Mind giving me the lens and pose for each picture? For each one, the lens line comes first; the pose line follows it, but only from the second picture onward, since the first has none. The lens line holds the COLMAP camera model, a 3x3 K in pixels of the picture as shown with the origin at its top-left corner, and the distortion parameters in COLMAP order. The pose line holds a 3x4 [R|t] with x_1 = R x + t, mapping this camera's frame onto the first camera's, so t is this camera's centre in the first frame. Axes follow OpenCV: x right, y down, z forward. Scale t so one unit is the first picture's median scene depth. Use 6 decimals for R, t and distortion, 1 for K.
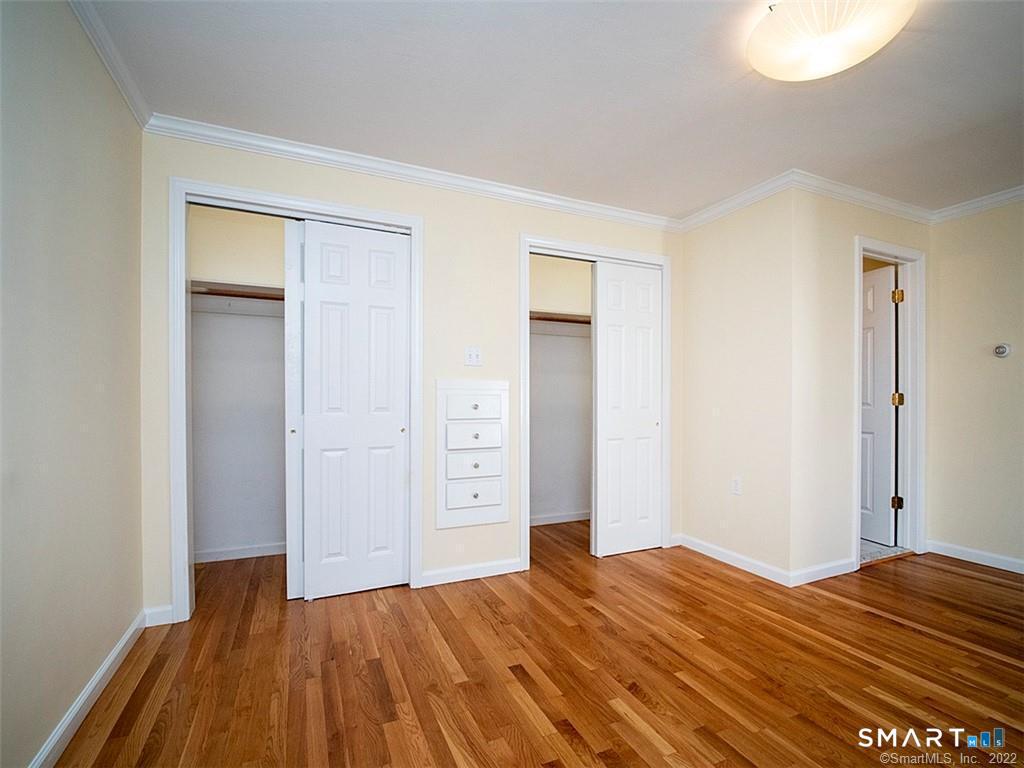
lens RADIAL K [[471.6, 0, 514.1], [0, 471.6, 399.5], [0, 0, 1]] dist [-0.018460, -0.000742]
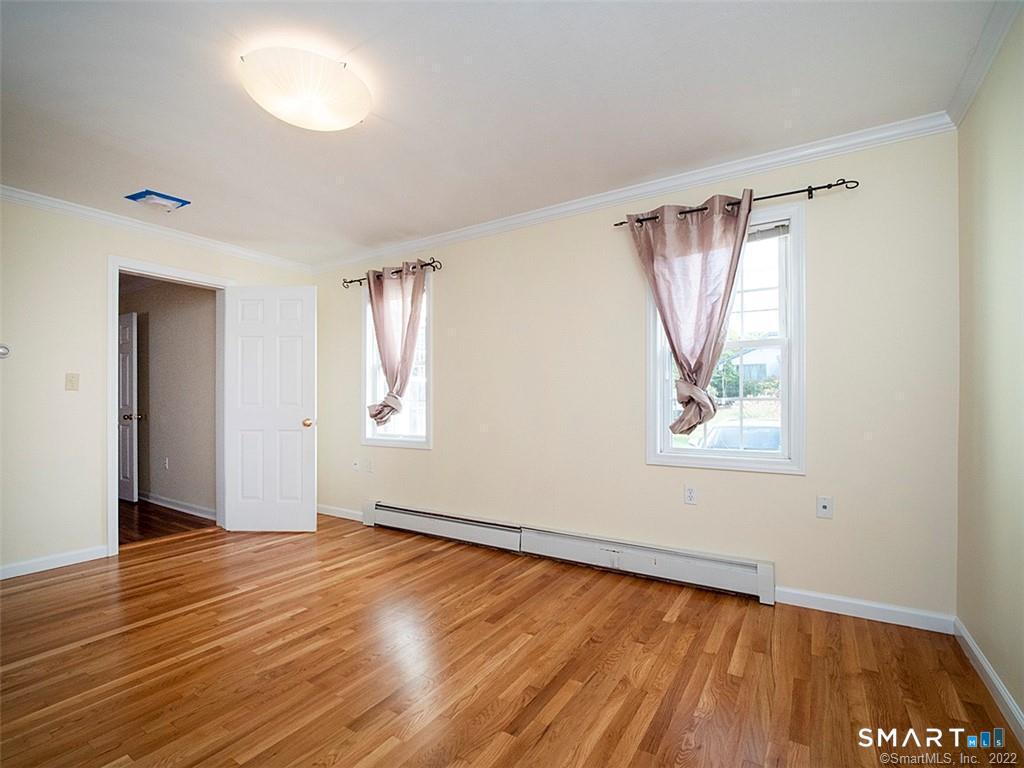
lens RADIAL K [[471.6, 0, 511.5], [0, 471.6, 393.3], [0, 0, 1]] dist [-0.018460, -0.000742]
pose [[-0.544191, 0.011399, 0.838884, -0.454764], [0.003753, 0.999931, -0.011152, -0.007080], [-0.838953, -0.002921, -0.544197, 0.882727]]
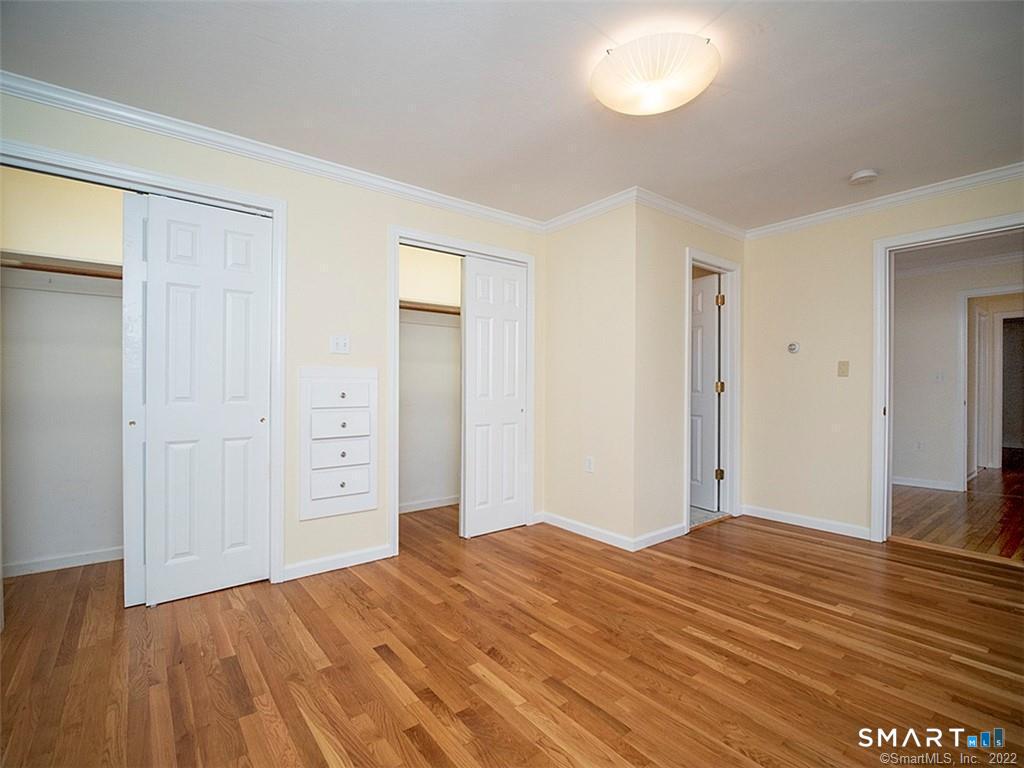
lens RADIAL K [[471.6, 0, 507.2], [0, 471.6, 383.4], [0, 0, 1]] dist [-0.018460, -0.000742]
pose [[0.970633, 0.000665, 0.240564, 0.019527], [0.001576, 0.999957, -0.009122, 0.000435], [-0.240560, 0.009233, 0.970590, -0.055054]]
